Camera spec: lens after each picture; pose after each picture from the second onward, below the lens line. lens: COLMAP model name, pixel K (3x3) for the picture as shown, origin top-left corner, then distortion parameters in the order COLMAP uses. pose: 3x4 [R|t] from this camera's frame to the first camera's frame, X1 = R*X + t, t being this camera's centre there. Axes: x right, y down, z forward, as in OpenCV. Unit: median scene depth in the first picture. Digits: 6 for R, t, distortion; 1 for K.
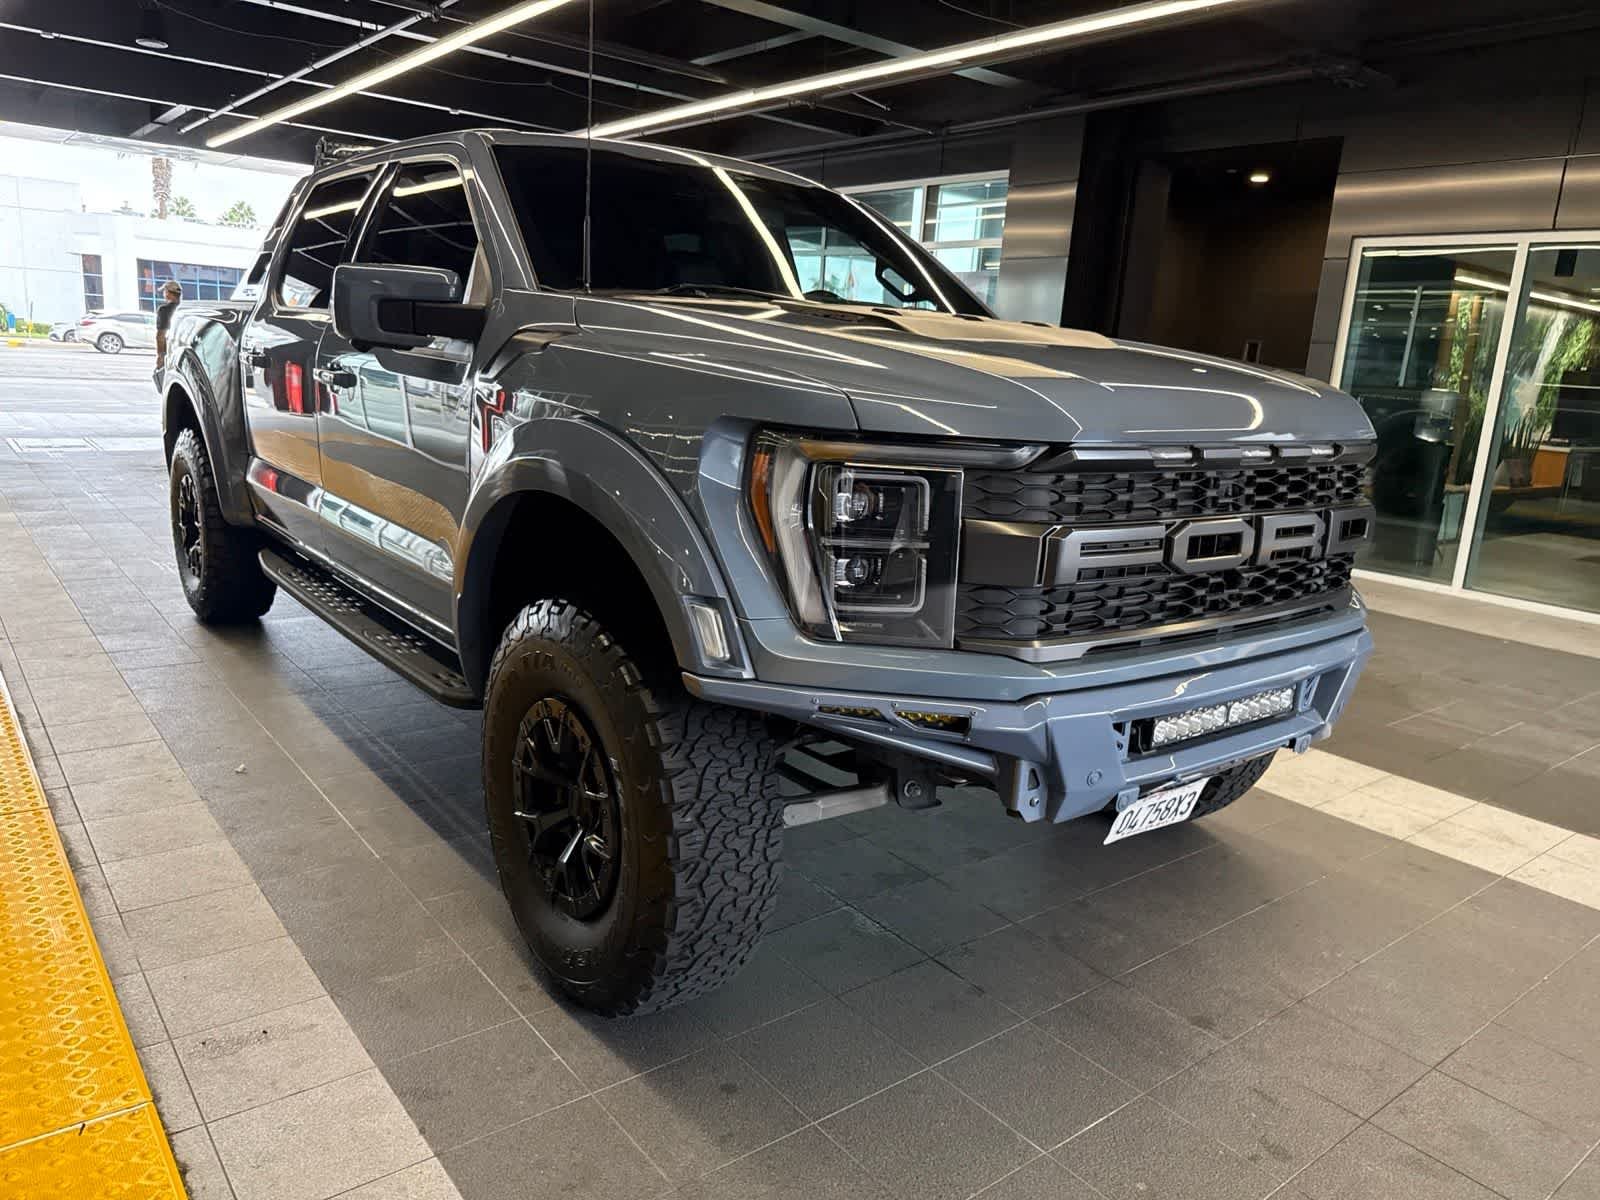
lens RADIAL K [[1142.4, 0, 800.0], [0, 1142.4, 600.0], [0, 0, 1]] dist [0.019240, -0.024008]
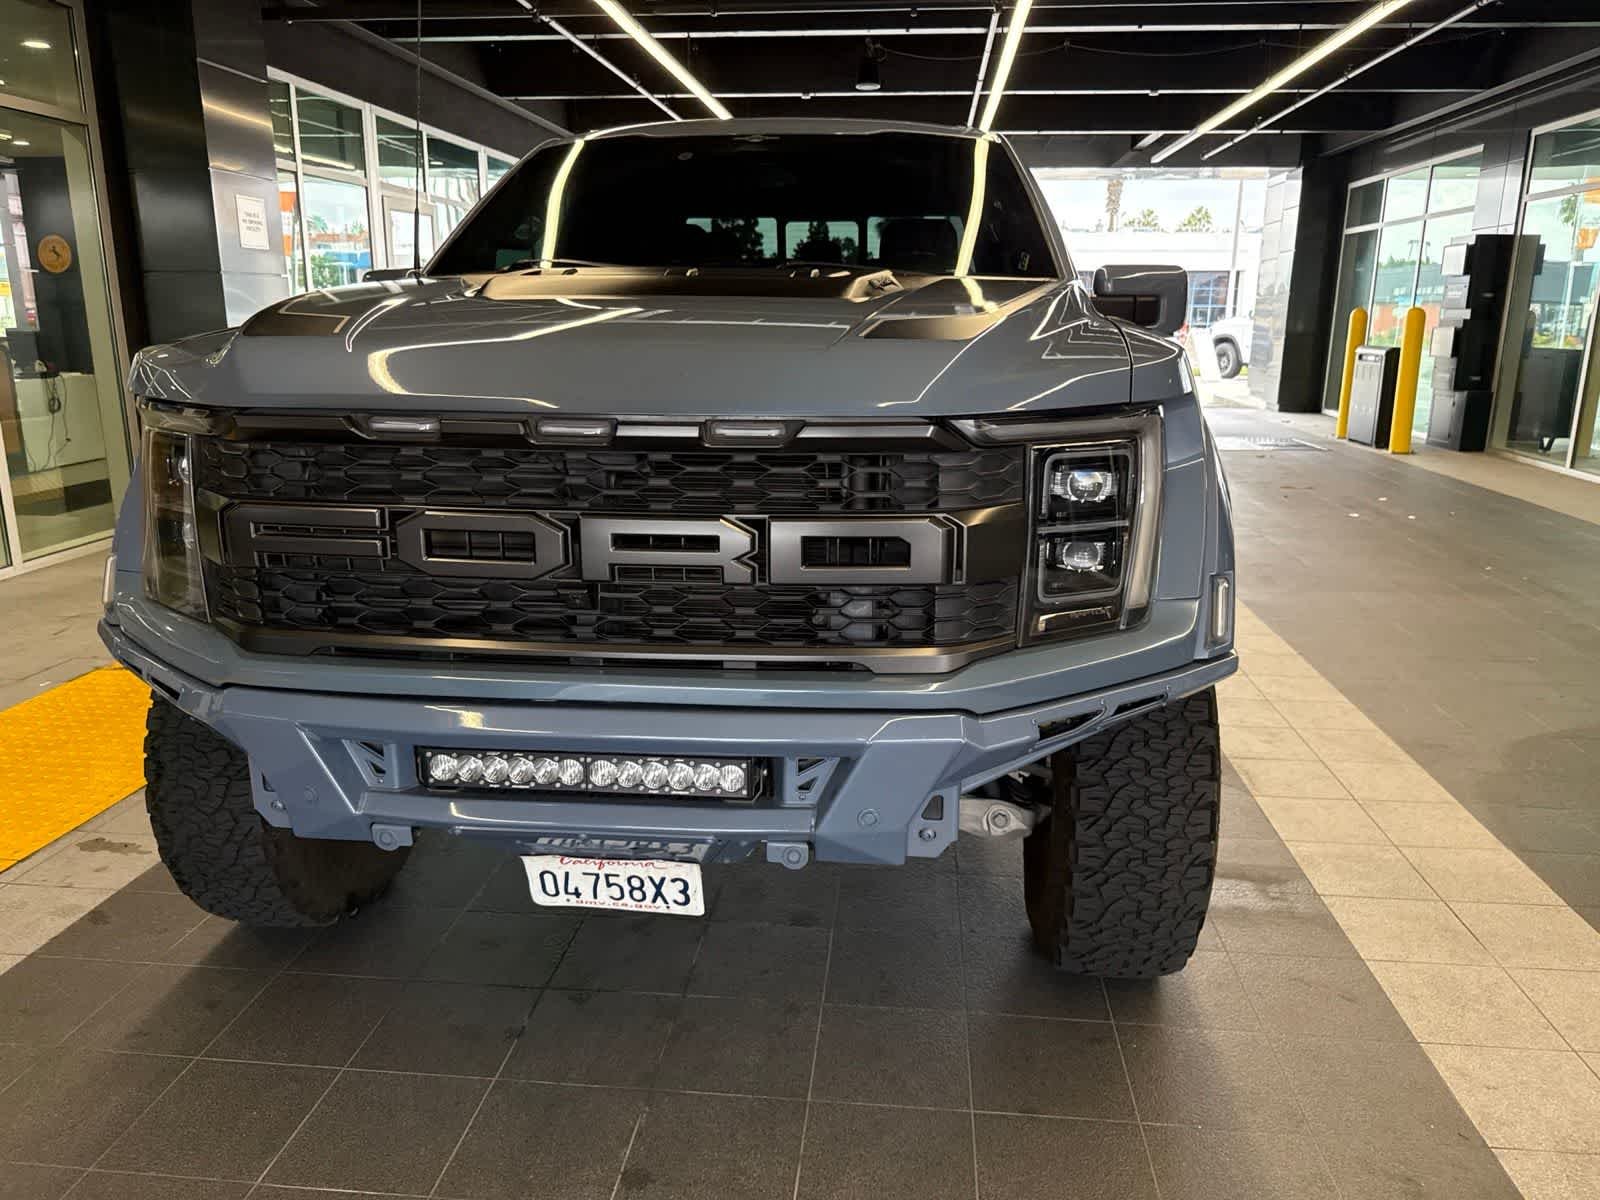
lens RADIAL K [[1139.2, 0, 804.2], [0, 1139.2, 588.9], [0, 0, 1]] dist [0.010159, -0.011211]
pose [[0.717105, 0.106153, -0.688834, 0.880639], [-0.108710, 0.993273, 0.039897, -0.060384], [0.688435, 0.046273, 0.723821, 0.494004]]
